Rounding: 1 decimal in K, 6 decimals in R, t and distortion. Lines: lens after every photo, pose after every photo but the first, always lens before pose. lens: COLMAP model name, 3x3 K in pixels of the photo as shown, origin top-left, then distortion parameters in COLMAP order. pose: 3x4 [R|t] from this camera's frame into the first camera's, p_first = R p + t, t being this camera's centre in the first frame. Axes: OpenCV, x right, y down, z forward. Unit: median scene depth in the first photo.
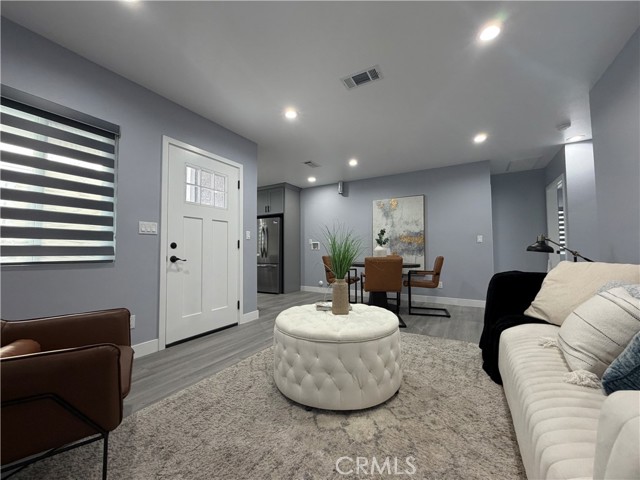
lens RADIAL K [[256.3, 0, 320.0], [0, 256.3, 240.0], [0, 0, 1]] dist [-0.000073, -0.000074]
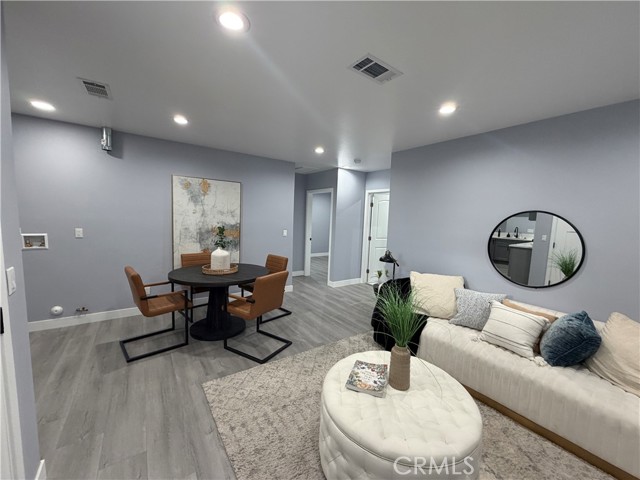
lens RADIAL K [[256.3, 0, 320.0], [0, 256.3, 240.0], [0, 0, 1]] dist [-0.000073, -0.000074]
pose [[0.416113, -0.065019, 0.906985, -0.290558], [-0.082165, 0.990672, 0.108714, -0.096283], [-0.905593, -0.119760, 0.406889, 0.363030]]
